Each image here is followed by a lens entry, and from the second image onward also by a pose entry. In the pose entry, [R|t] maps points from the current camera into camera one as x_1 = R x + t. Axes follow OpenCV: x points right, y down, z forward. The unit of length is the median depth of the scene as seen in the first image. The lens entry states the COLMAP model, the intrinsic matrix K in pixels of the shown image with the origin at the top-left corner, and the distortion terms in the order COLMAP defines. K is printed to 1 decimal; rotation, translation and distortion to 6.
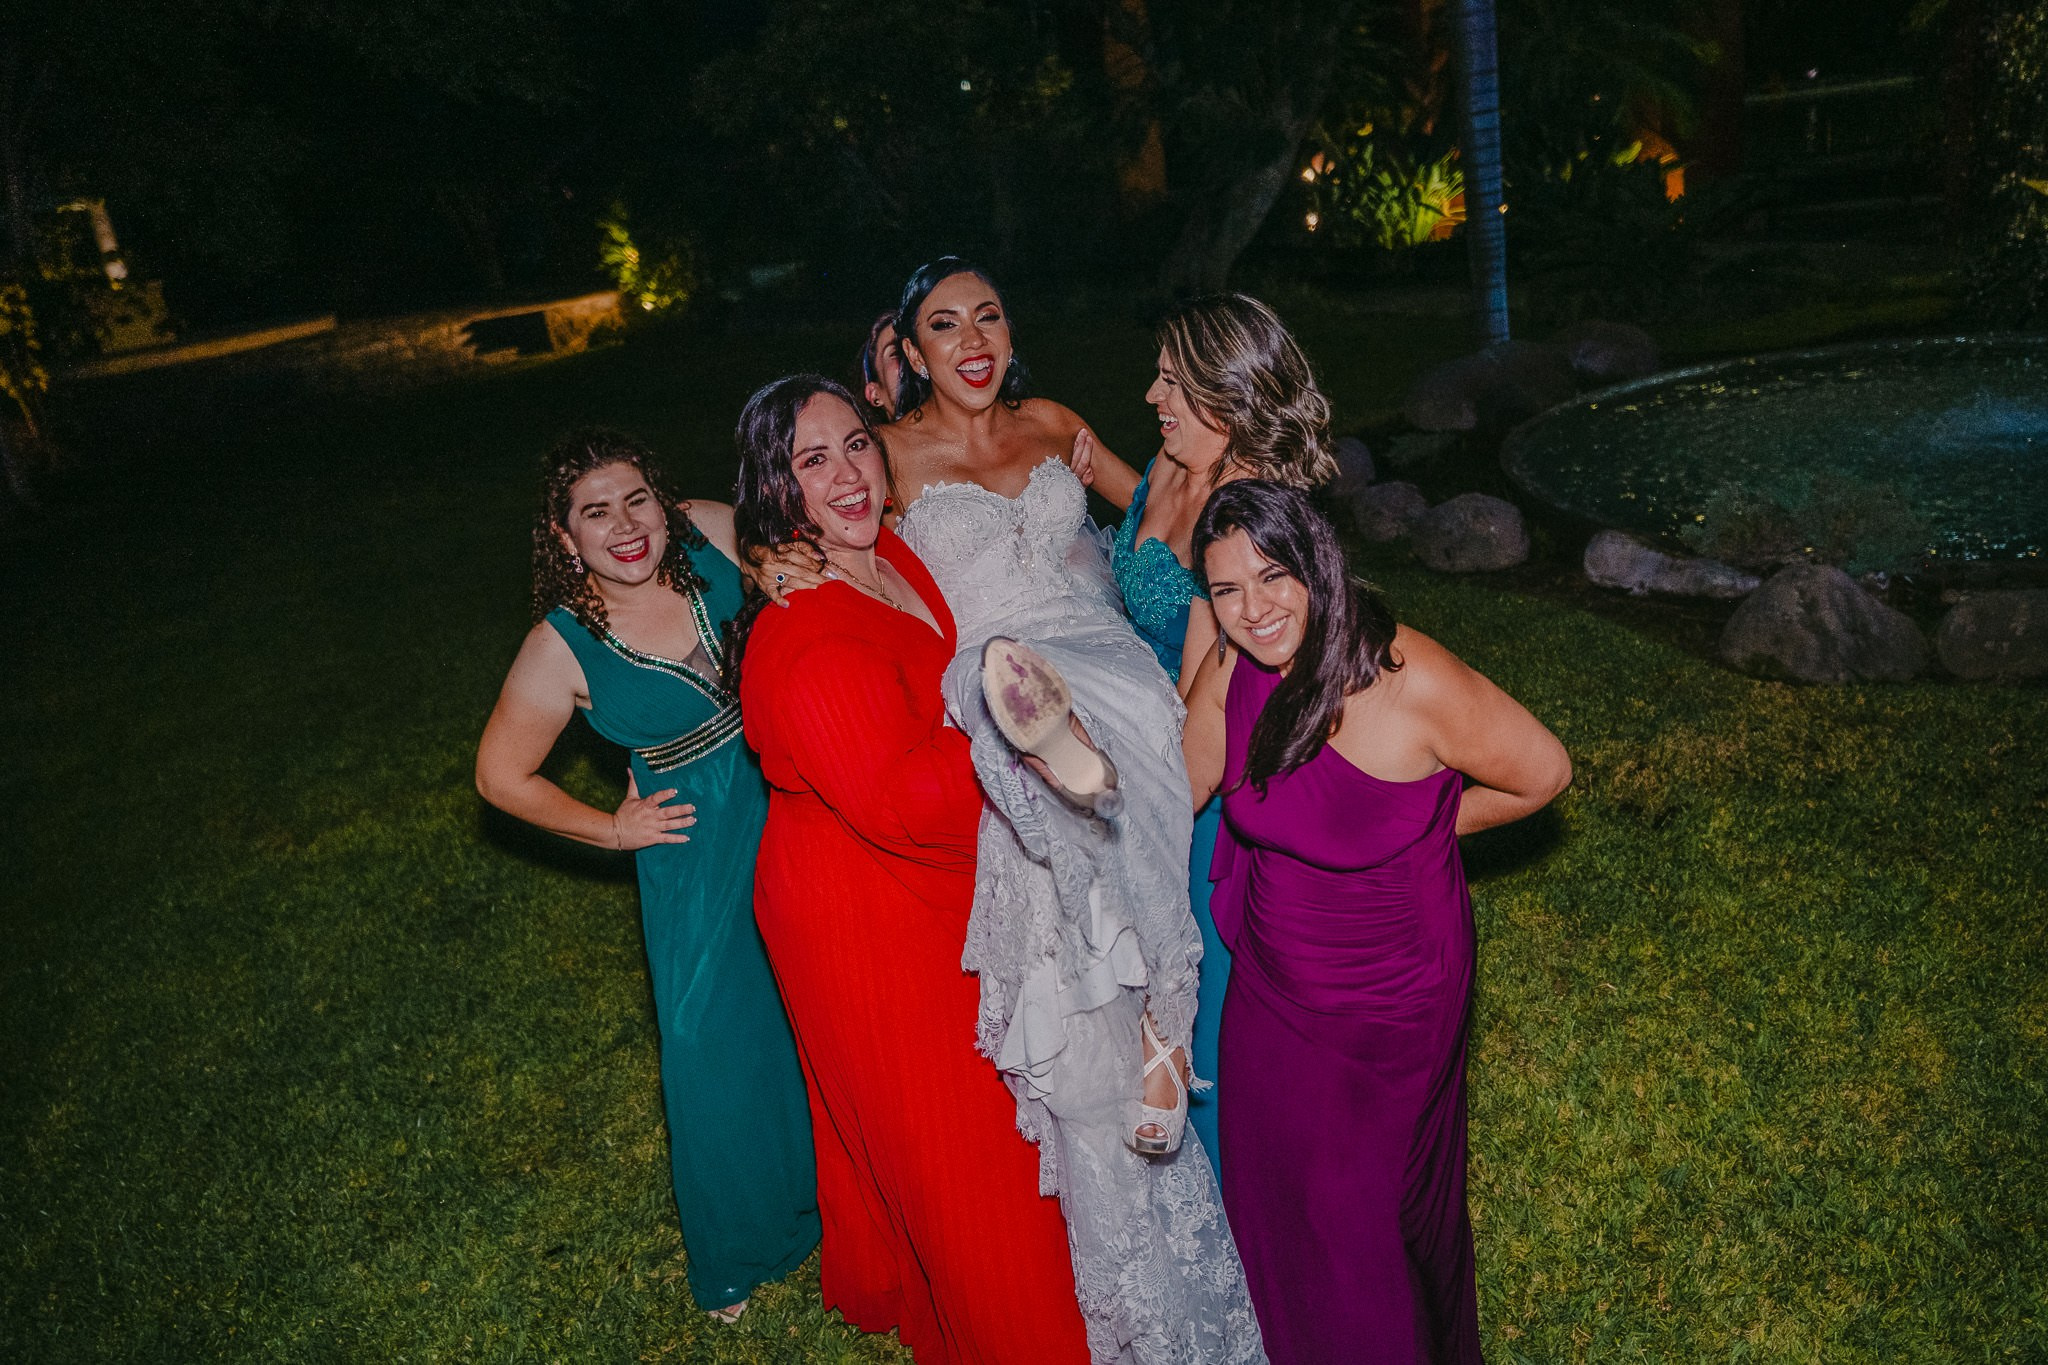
lens RADIAL K [[1611.2, 0, 1037.4], [0, 1611.2, 685.0], [0, 0, 1]] dist [-0.023615, -0.002801]
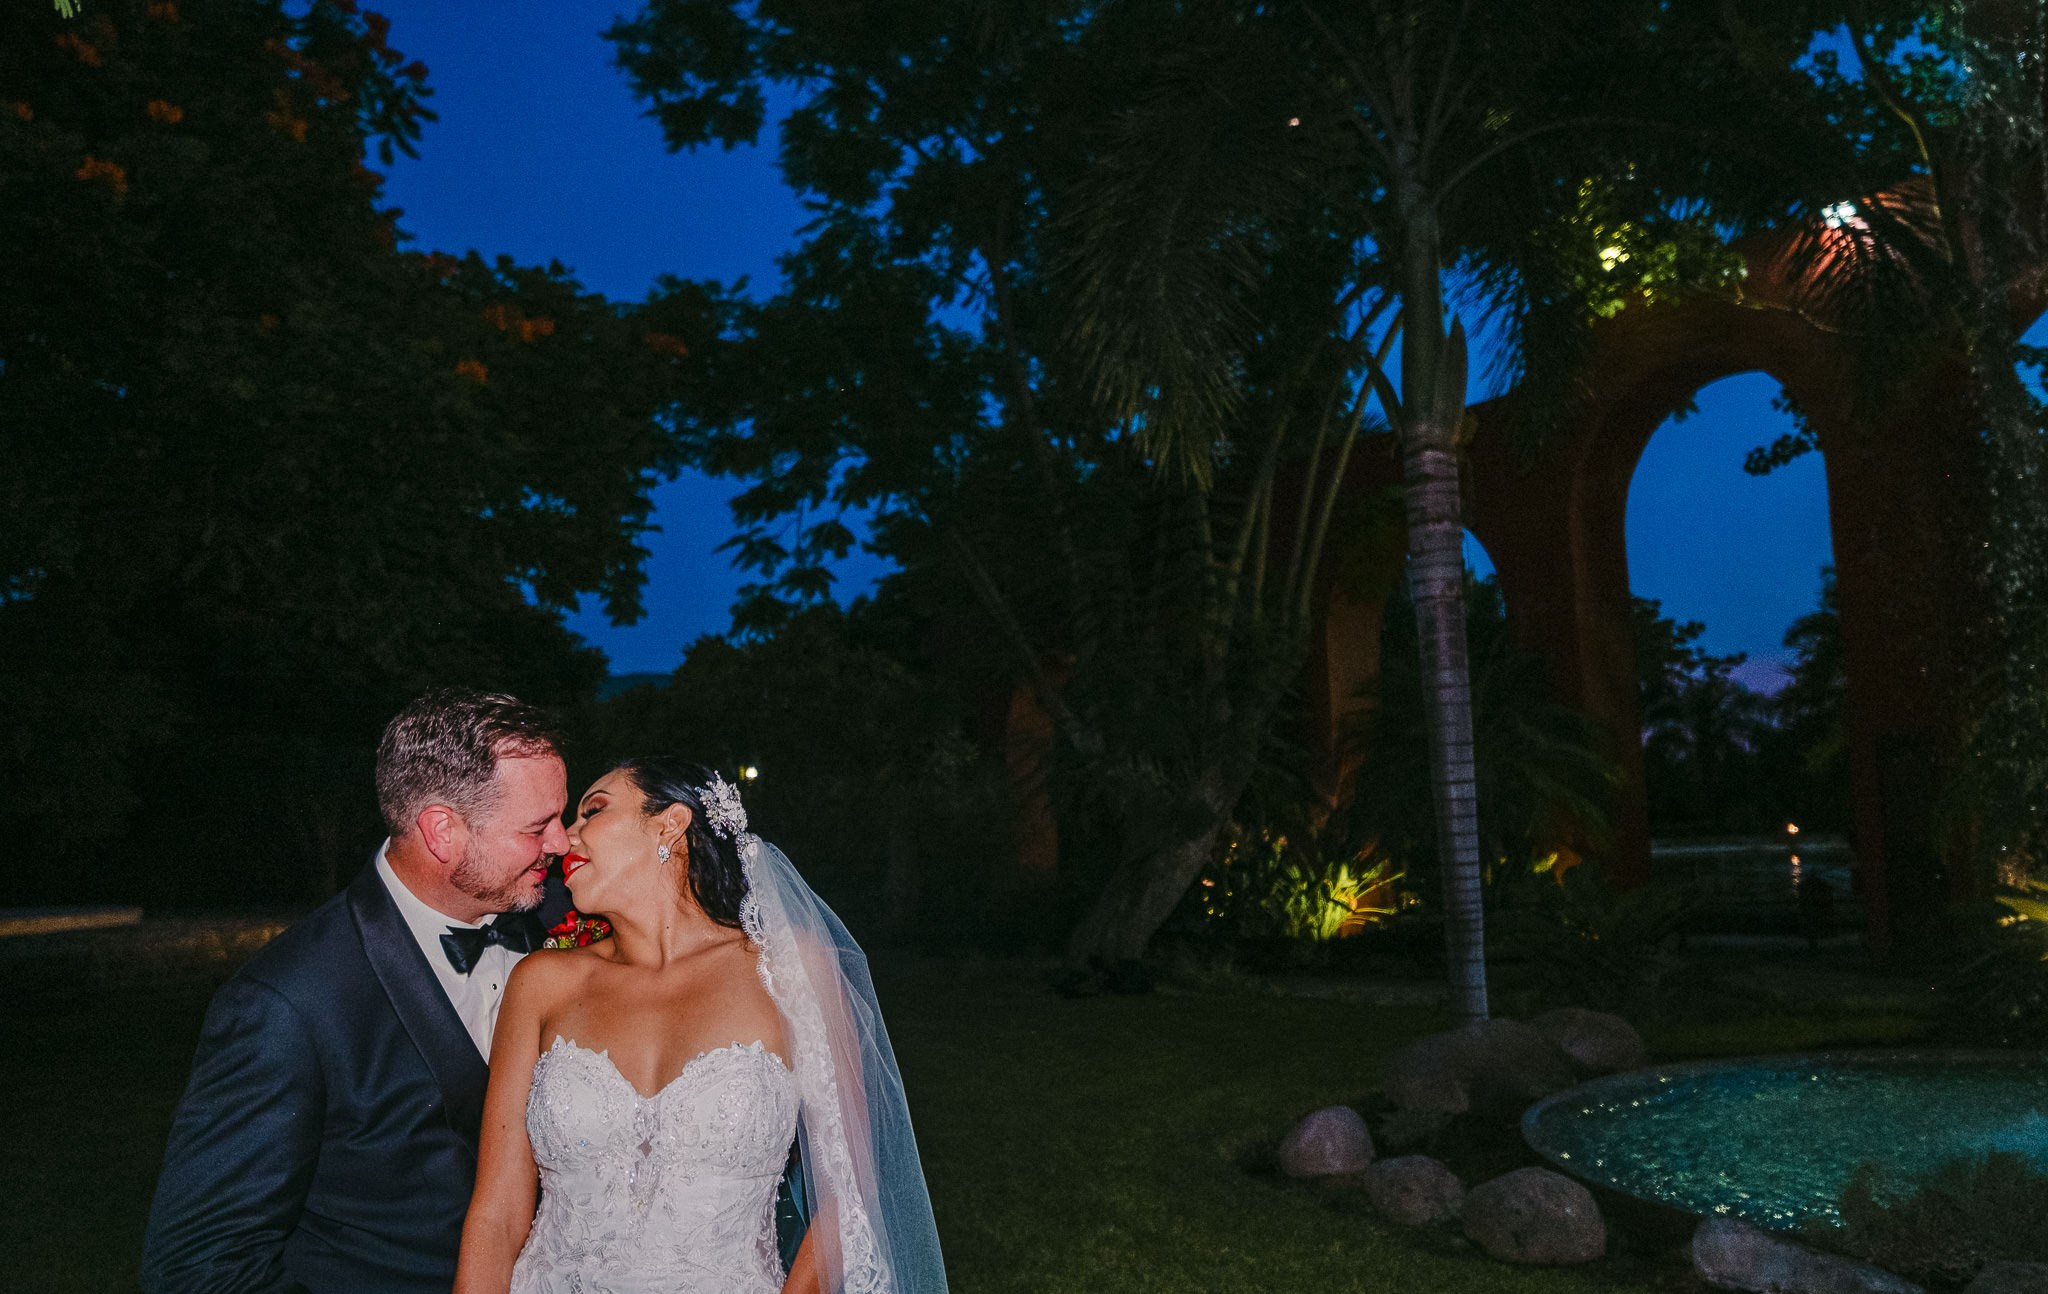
lens RADIAL K [[1644.0, 0, 1074.4], [0, 1644.0, 633.5], [0, 0, 1]] dist [-0.028522, 0.013618]
pose [[0.989077, 0.112005, 0.095817, -0.033811], [-0.058437, 0.894759, -0.442709, 0.010125], [-0.135319, 0.432275, 0.891531, 0.057358]]
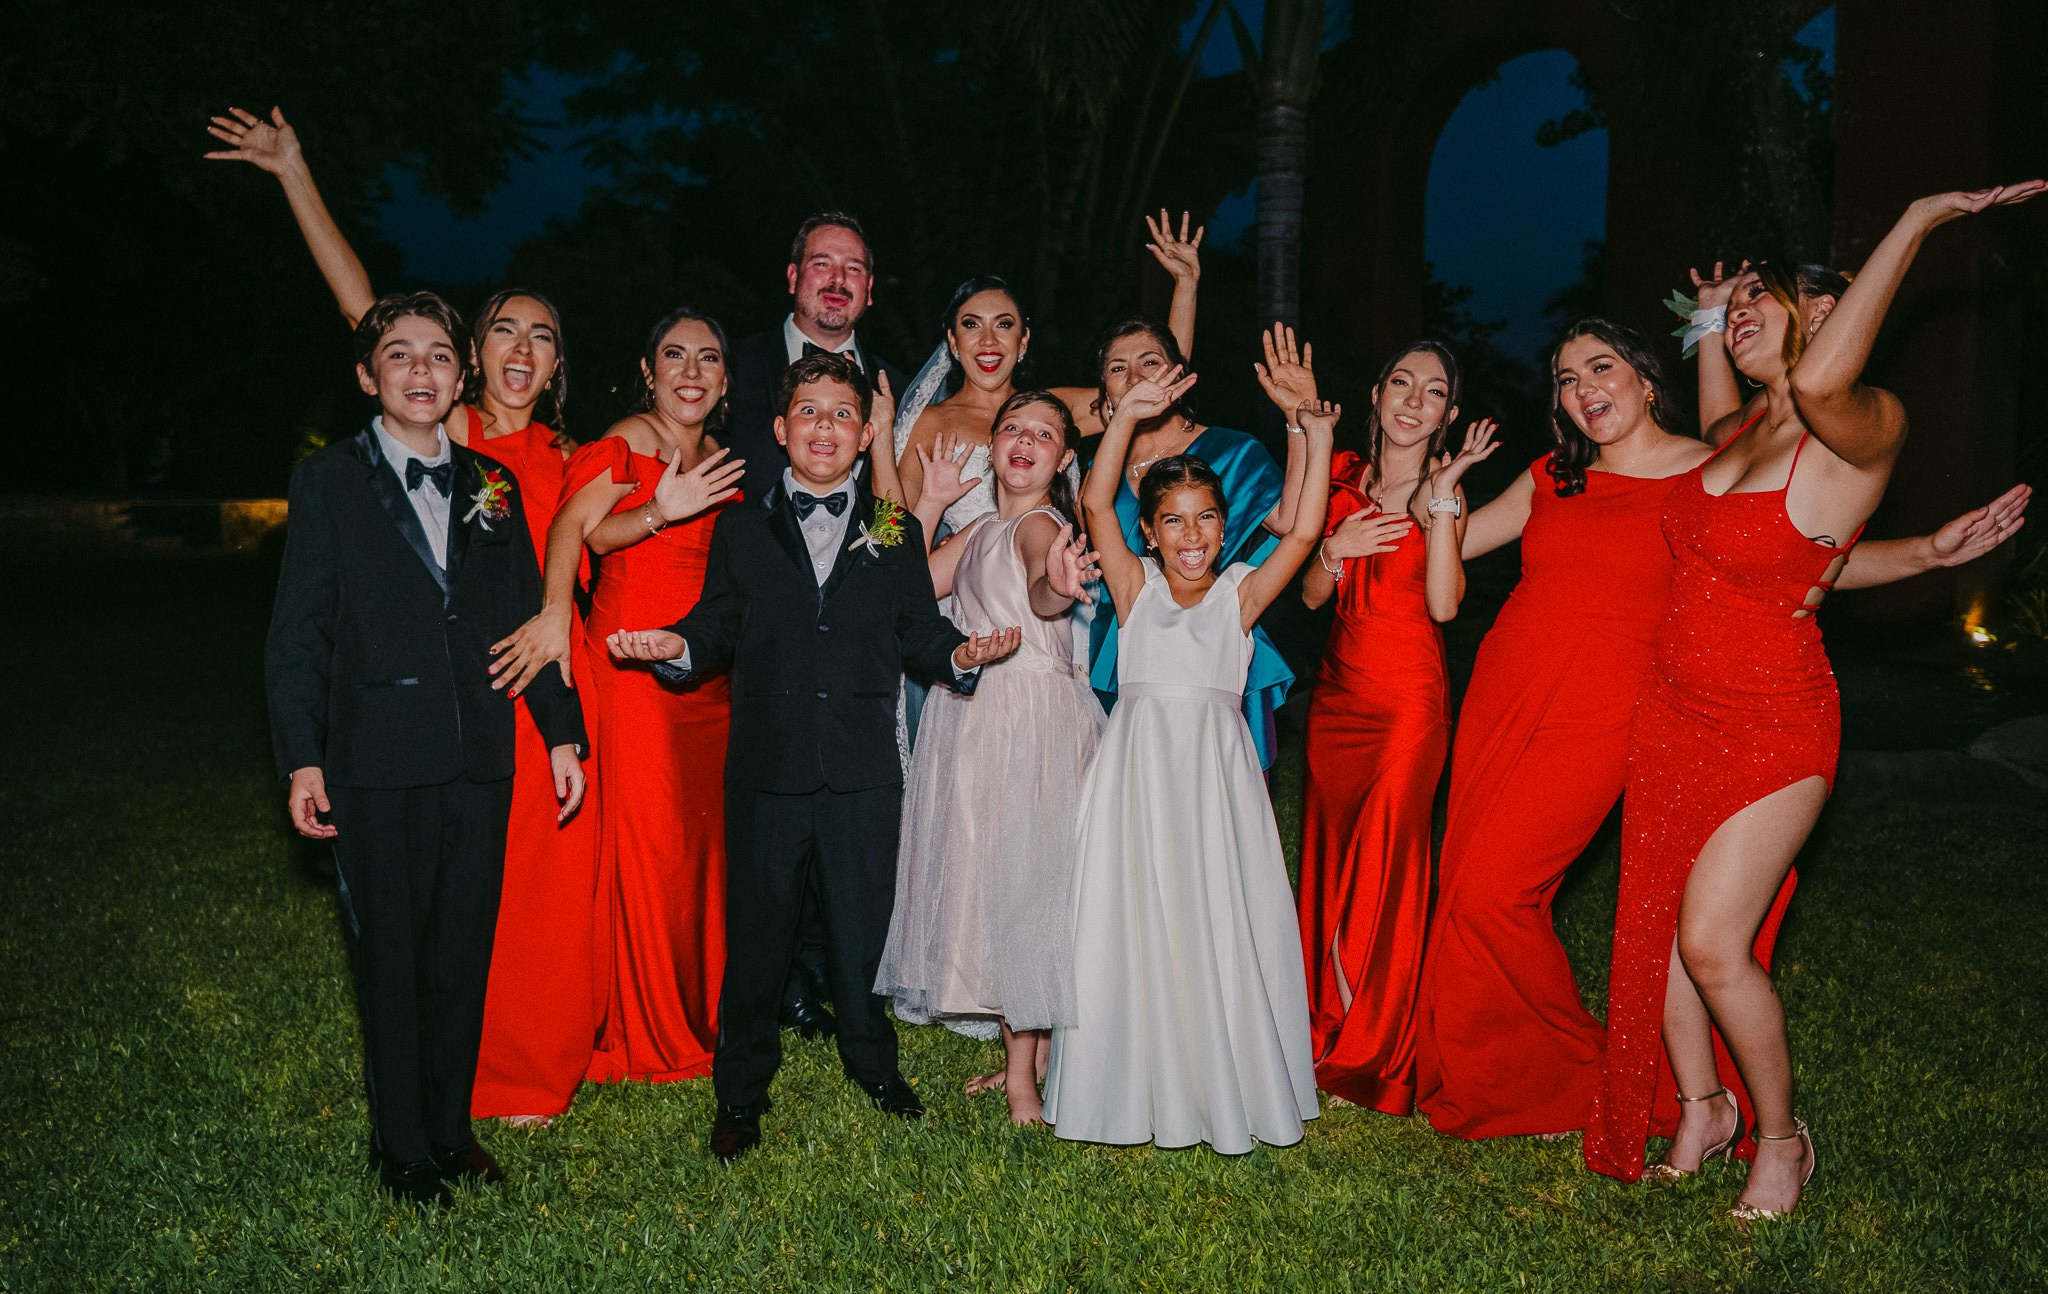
lens RADIAL K [[1644.0, 0, 1059.2], [0, 1644.0, 639.8], [0, 0, 1]] dist [-0.028522, 0.013618]
pose [[0.959953, 0.119482, 0.253406, -0.086149], [-0.056626, 0.968578, -0.242180, 0.057265], [-0.274379, 0.218132, 0.936555, -0.010404]]
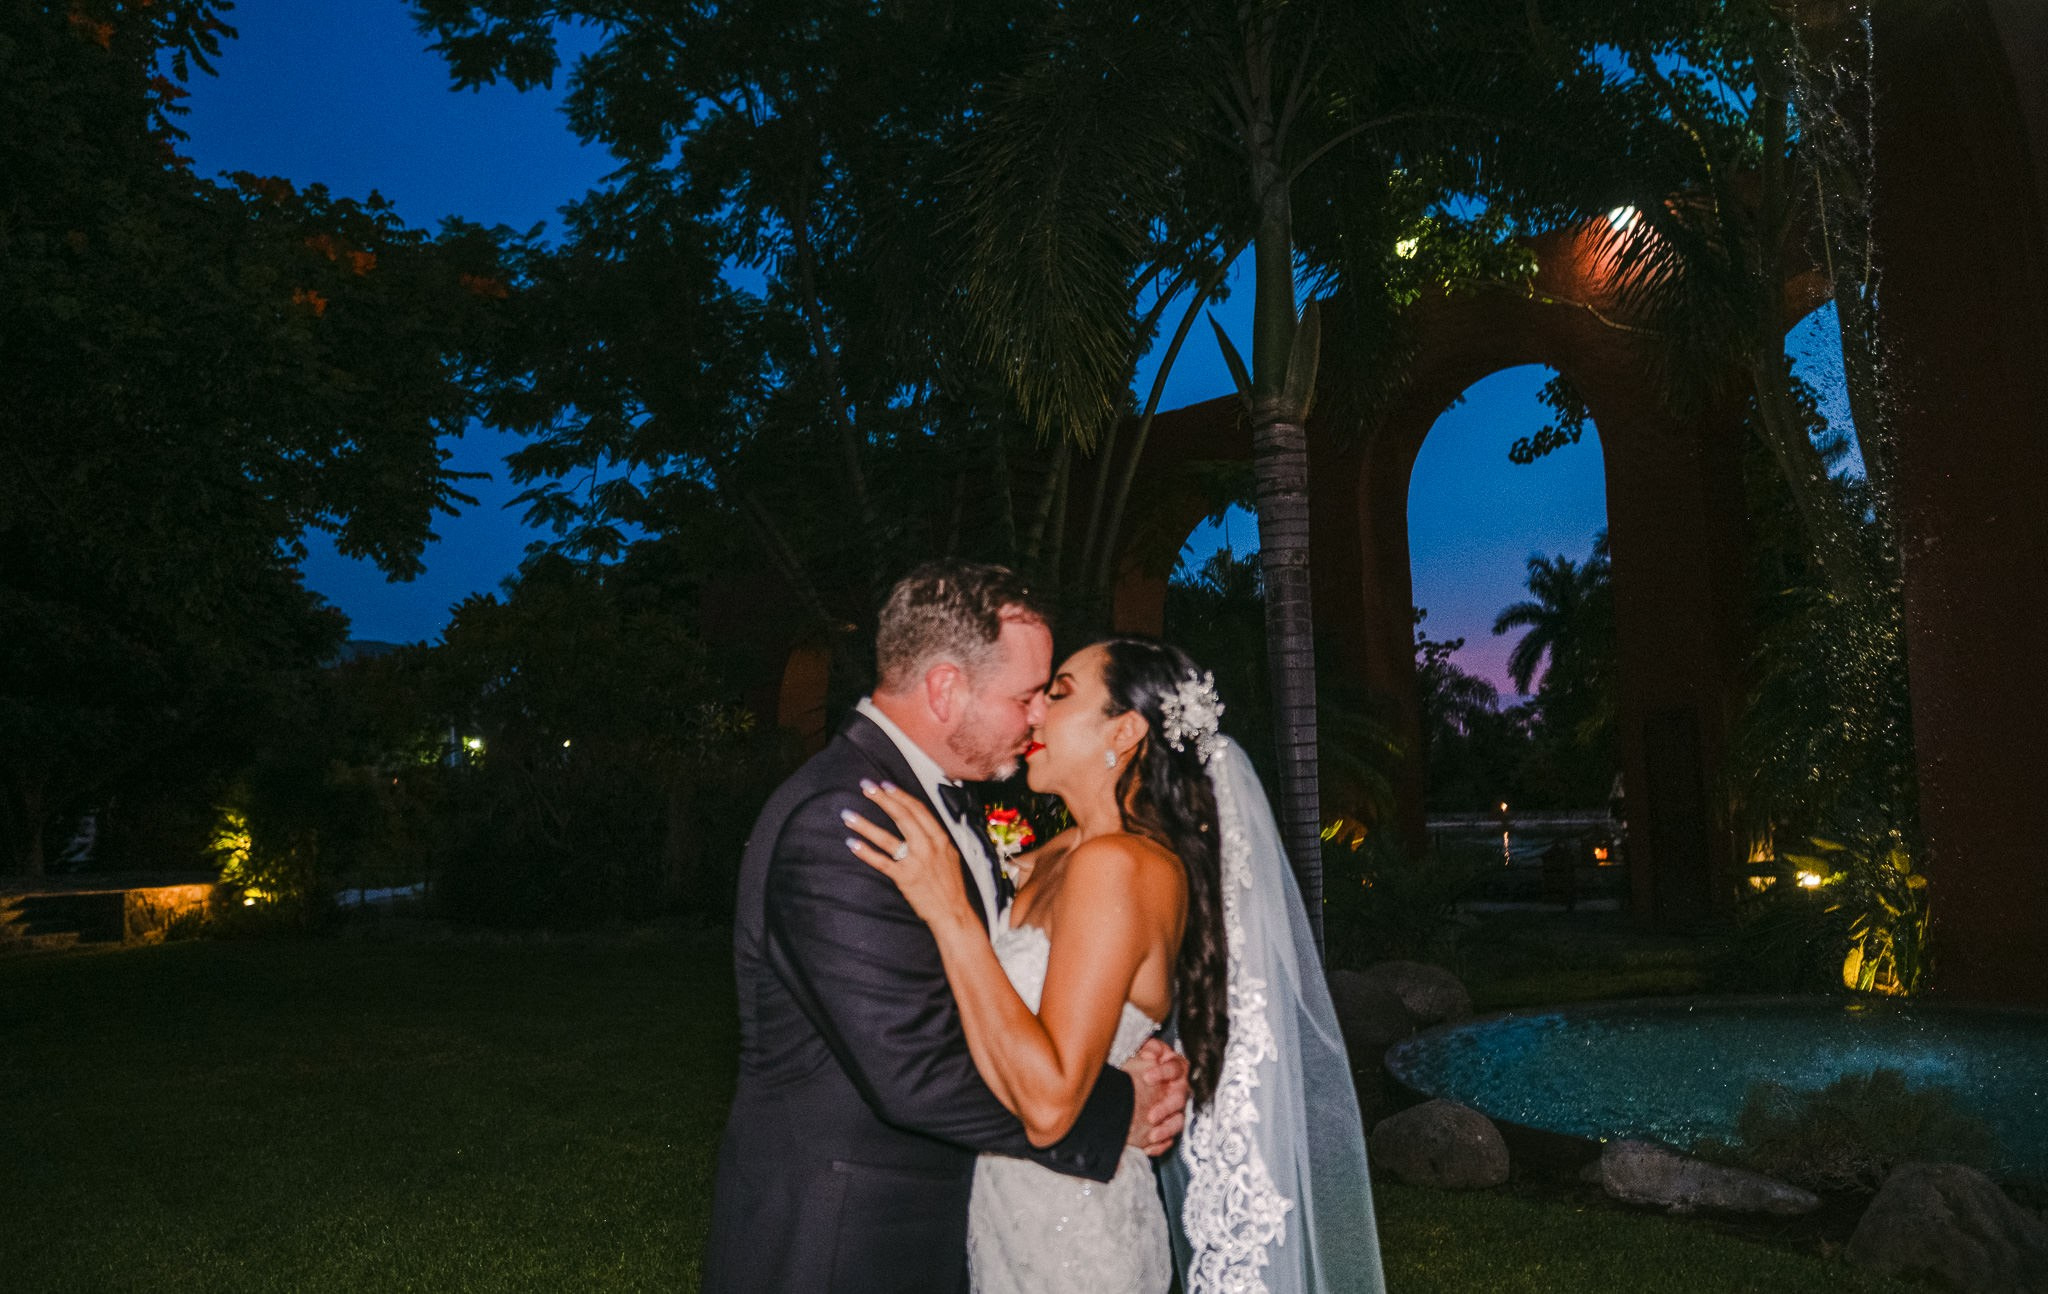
lens RADIAL K [[1644.0, 0, 1033.5], [0, 1644.0, 634.3], [0, 0, 1]] dist [-0.028522, 0.013618]
pose [[0.962640, 0.129476, 0.237826, -0.079663], [-0.013443, 0.900047, -0.435586, 0.019216], [-0.270452, 0.416115, 0.868161, 0.066260]]
